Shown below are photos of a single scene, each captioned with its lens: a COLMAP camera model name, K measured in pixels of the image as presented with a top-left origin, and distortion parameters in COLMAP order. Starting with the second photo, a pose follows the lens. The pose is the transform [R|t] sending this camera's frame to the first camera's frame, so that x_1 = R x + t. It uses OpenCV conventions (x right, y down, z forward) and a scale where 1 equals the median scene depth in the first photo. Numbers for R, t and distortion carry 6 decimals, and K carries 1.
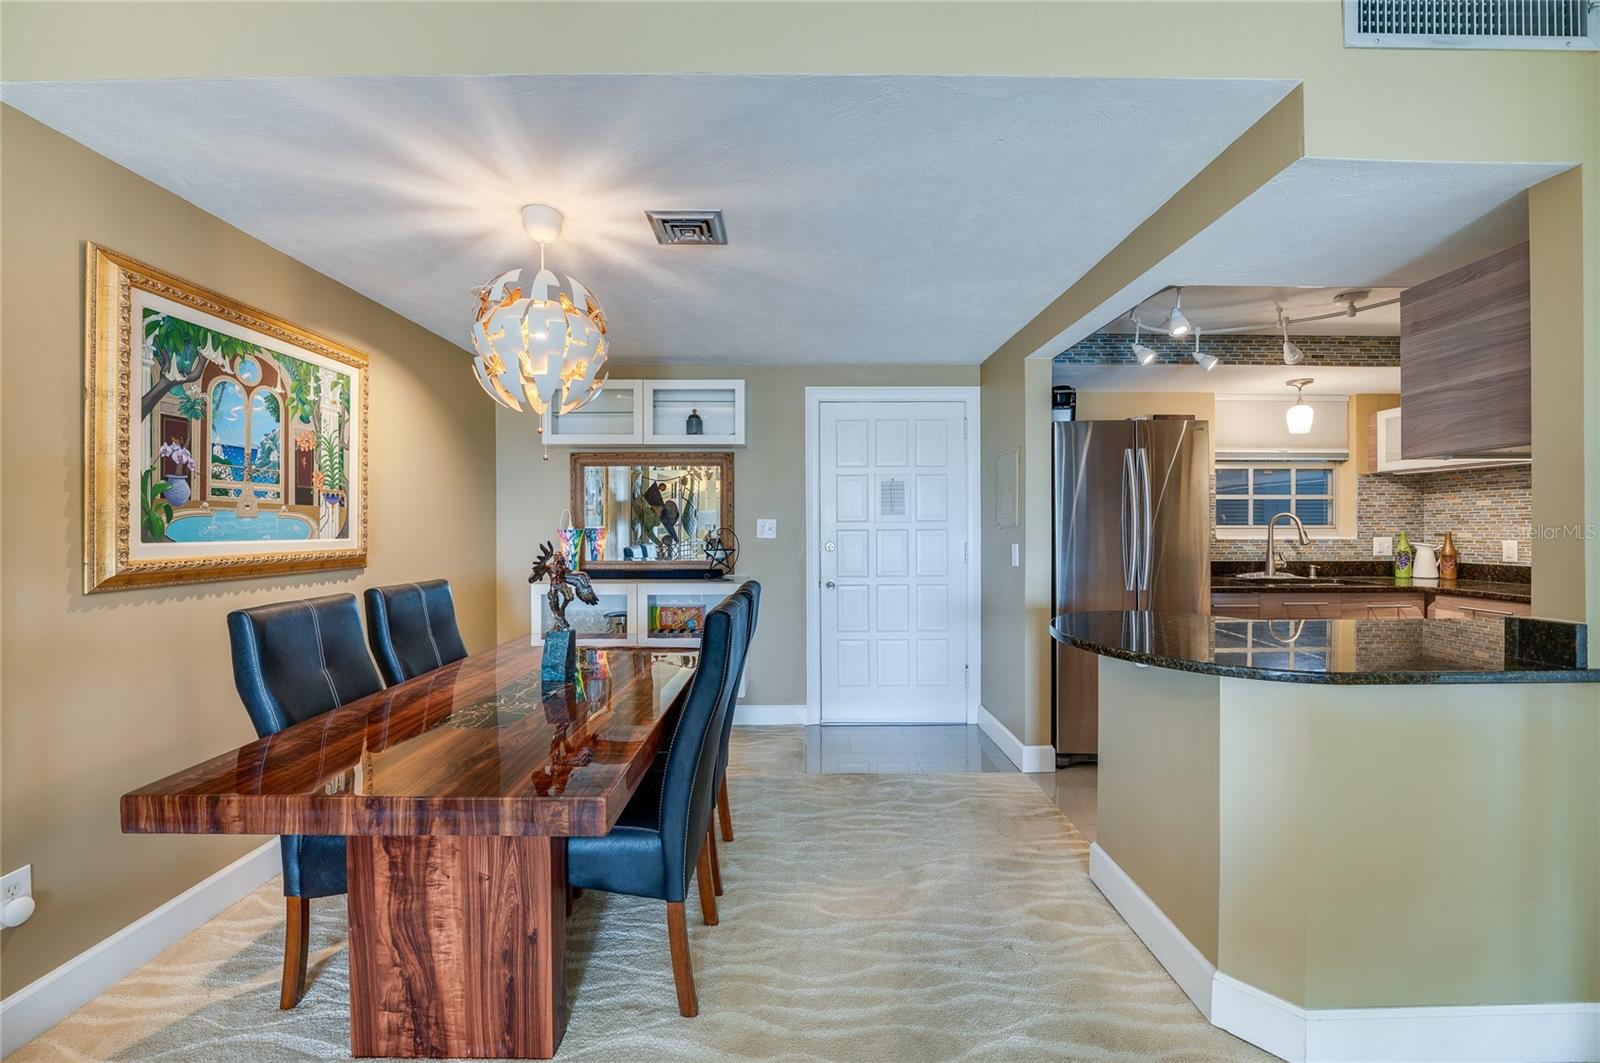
lens RADIAL K [[670.2, 0, 825.6], [0, 670.2, 528.0], [0, 0, 1]] dist [-0.017296, 0.001567]
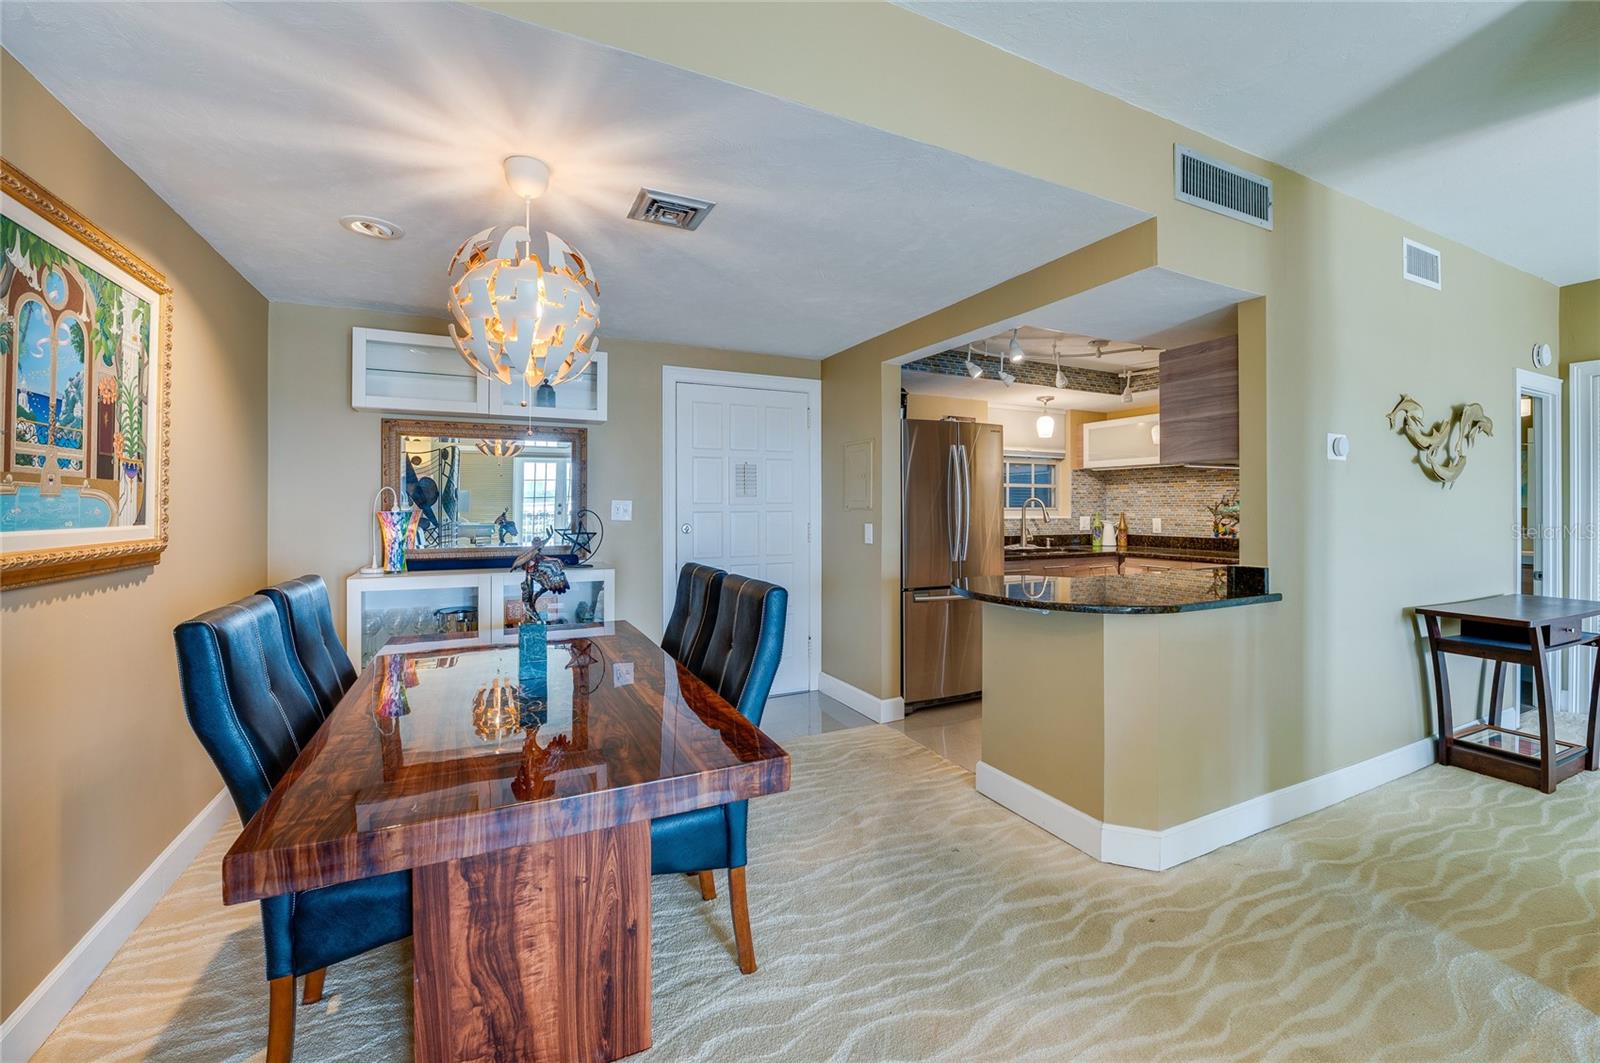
lens RADIAL K [[681.2, 0, 873.2], [0, 681.2, 502.6], [0, 0, 1]] dist [-0.019463, 0.002076]
pose [[0.878240, 0.004845, 0.478195, -0.373663], [-0.000516, 0.999958, -0.009184, -0.002485], [-0.478219, 0.007819, 0.878206, -0.029838]]
